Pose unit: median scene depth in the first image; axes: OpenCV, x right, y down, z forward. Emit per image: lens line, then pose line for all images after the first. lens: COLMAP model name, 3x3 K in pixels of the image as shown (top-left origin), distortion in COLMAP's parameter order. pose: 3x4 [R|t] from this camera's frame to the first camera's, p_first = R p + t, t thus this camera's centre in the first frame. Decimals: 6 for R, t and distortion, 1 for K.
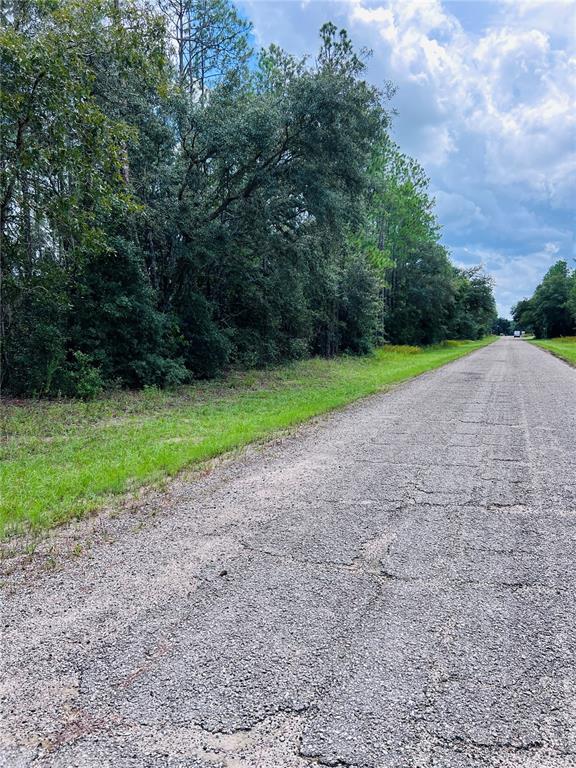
lens RADIAL K [[571.5, 0, 286.9], [0, 571.5, 386.0], [0, 0, 1]] dist [0.008685, -0.006020]
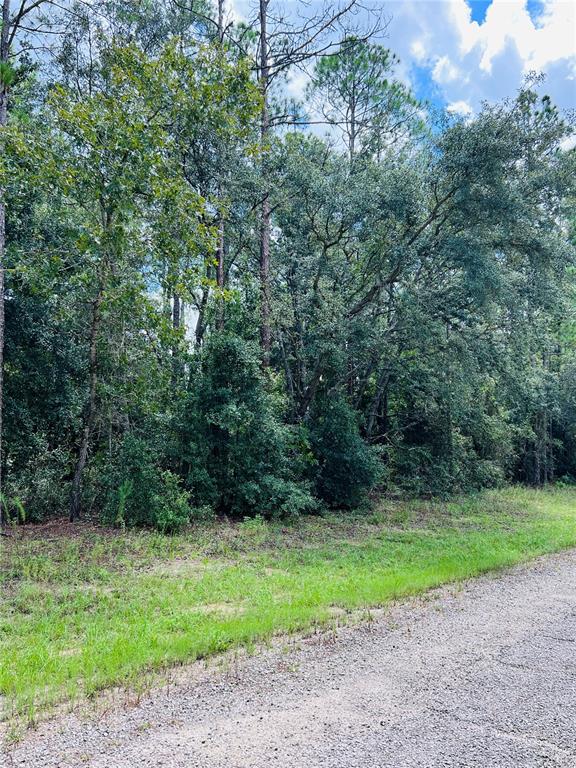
lens RADIAL K [[637.0, 0, 287.0], [0, 637.0, 388.0], [0, 0, 1]] dist [0.047836, -0.050860]
pose [[0.946229, -0.014718, -0.323162, 0.068907], [-0.046581, 0.982355, -0.181130, -0.013887], [0.320126, 0.186444, 0.928848, 0.135346]]
